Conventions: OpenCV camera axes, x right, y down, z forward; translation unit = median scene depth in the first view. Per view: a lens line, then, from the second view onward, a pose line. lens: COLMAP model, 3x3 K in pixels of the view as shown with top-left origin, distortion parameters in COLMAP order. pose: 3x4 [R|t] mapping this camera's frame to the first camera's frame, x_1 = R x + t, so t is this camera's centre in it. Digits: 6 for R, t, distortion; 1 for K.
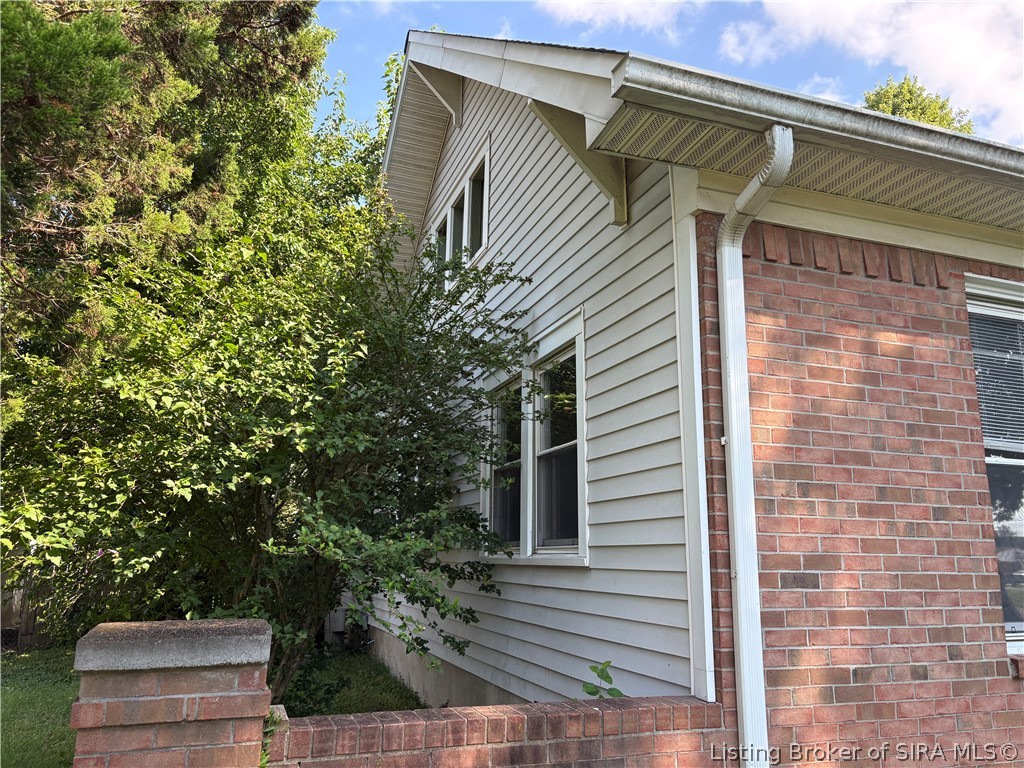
lens RADIAL K [[773.3, 0, 511.0], [0, 773.3, 383.4], [0, 0, 1]] dist [0.015566, -0.000033]
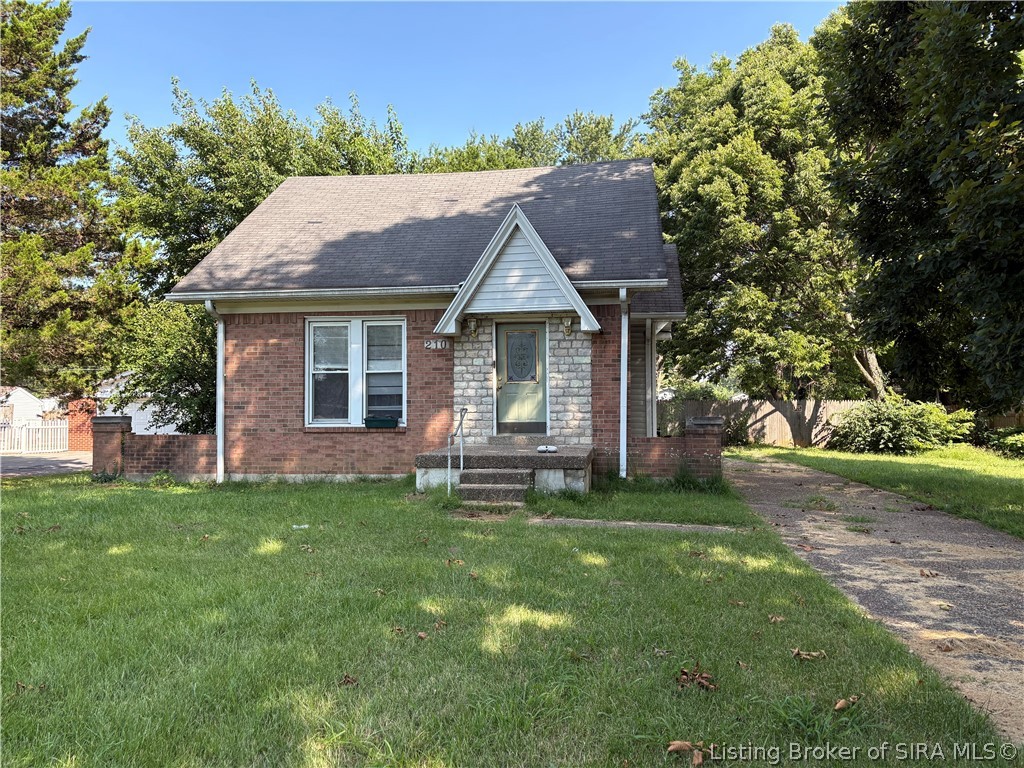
lens RADIAL K [[773.3, 0, 511.4], [0, 773.3, 383.6], [0, 0, 1]] dist [0.015566, -0.000033]
pose [[0.887287, -0.029562, -0.460270, 3.301710], [0.113636, 0.981192, 0.156043, -0.317588], [0.447000, -0.190758, 0.873958, -1.767275]]
